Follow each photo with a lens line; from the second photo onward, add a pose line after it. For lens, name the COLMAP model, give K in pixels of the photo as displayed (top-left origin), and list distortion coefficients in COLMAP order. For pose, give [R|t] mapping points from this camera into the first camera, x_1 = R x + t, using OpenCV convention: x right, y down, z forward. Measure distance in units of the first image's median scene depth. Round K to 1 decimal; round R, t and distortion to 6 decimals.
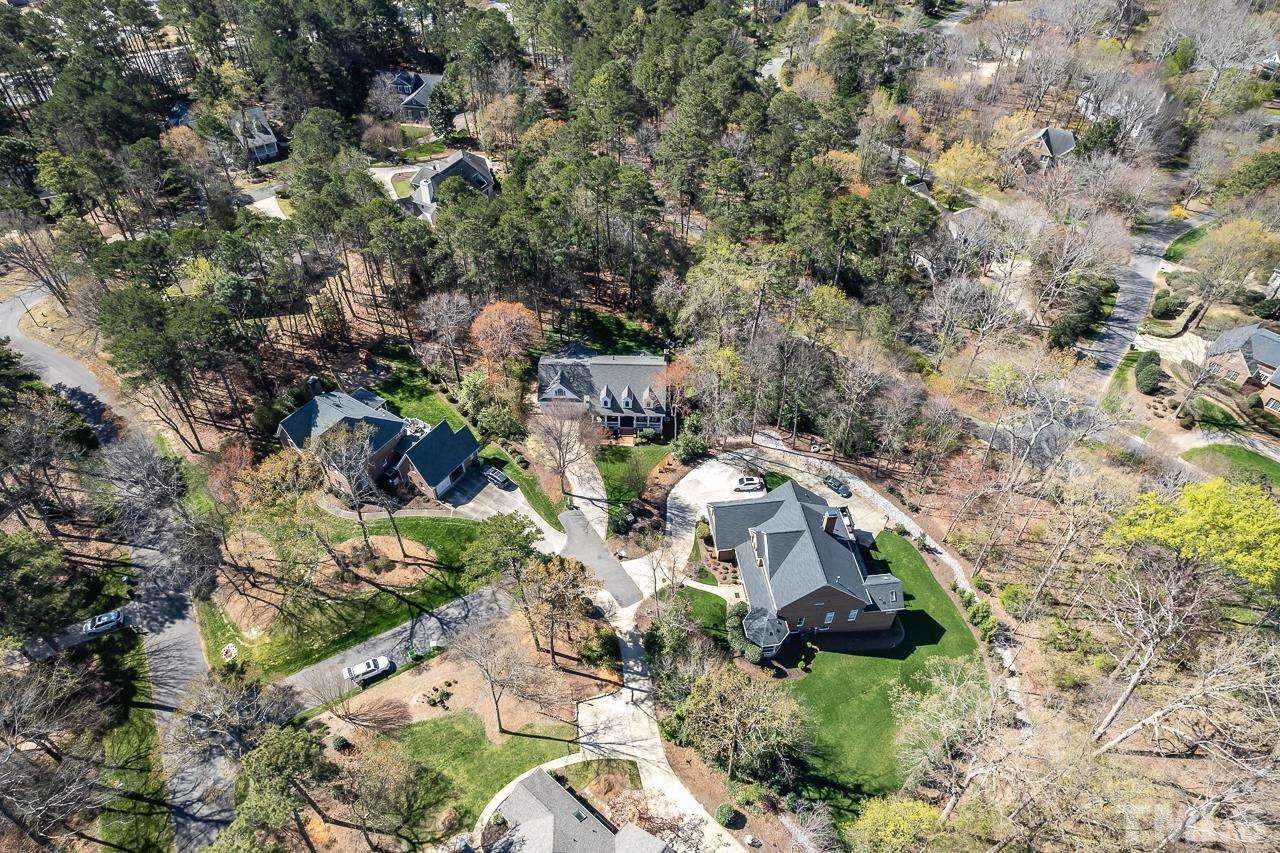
lens RADIAL K [[814.3, 0, 637.2], [0, 814.3, 447.5], [0, 0, 1]] dist [-0.072084, 0.066072]
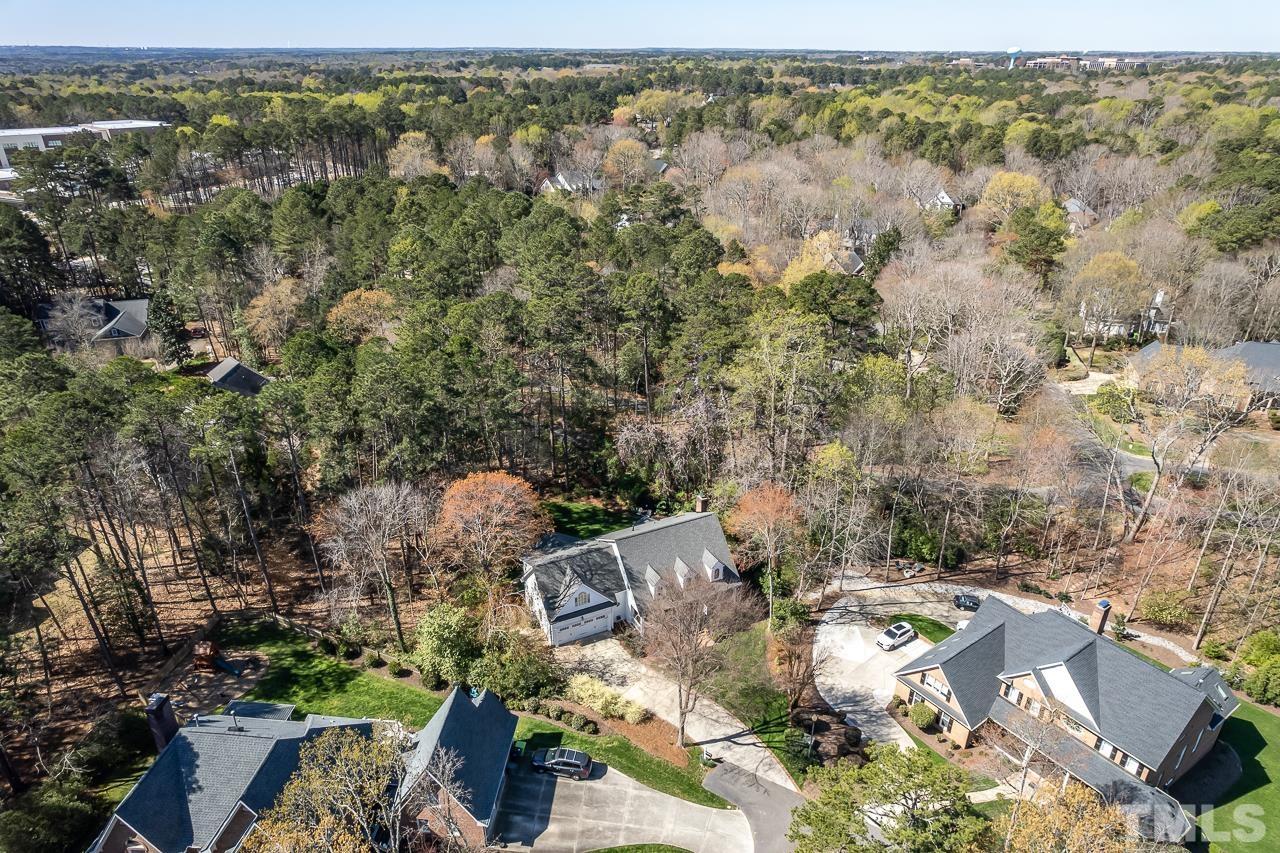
lens RADIAL K [[814.3, 0, 637.2], [0, 814.3, 447.5], [0, 0, 1]] dist [-0.072084, 0.066072]
pose [[0.880298, -0.215852, 0.422473, -0.301140], [0.339361, 0.908780, -0.242802, -0.008284], [-0.331526, 0.357109, 0.873249, 0.409485]]
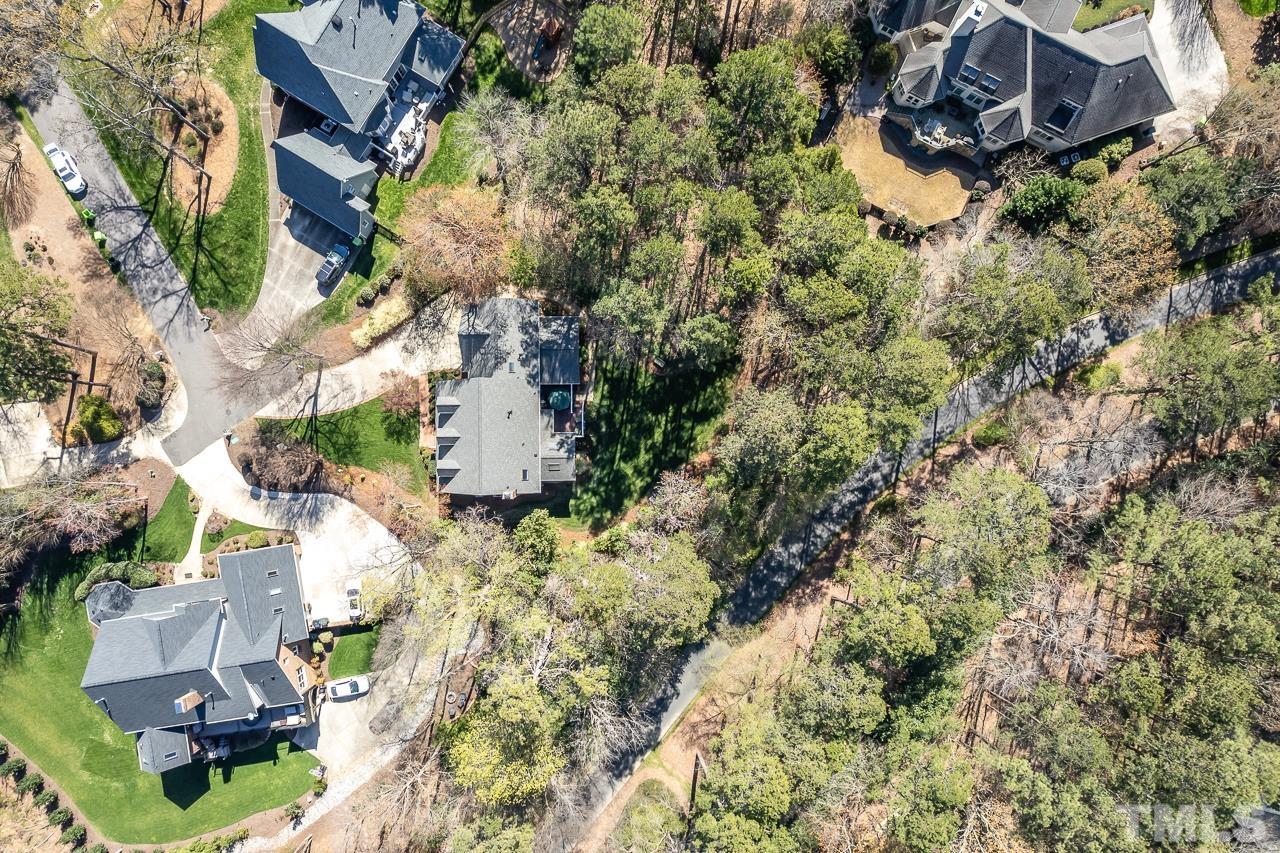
lens RADIAL K [[814.3, 0, 637.2], [0, 814.3, 447.5], [0, 0, 1]] dist [-0.072084, 0.066072]
pose [[0.030710, 0.999515, -0.005077, 0.005611], [-0.717809, 0.025588, 0.695769, -0.649966], [0.695562, -0.017723, 0.718247, 0.626630]]
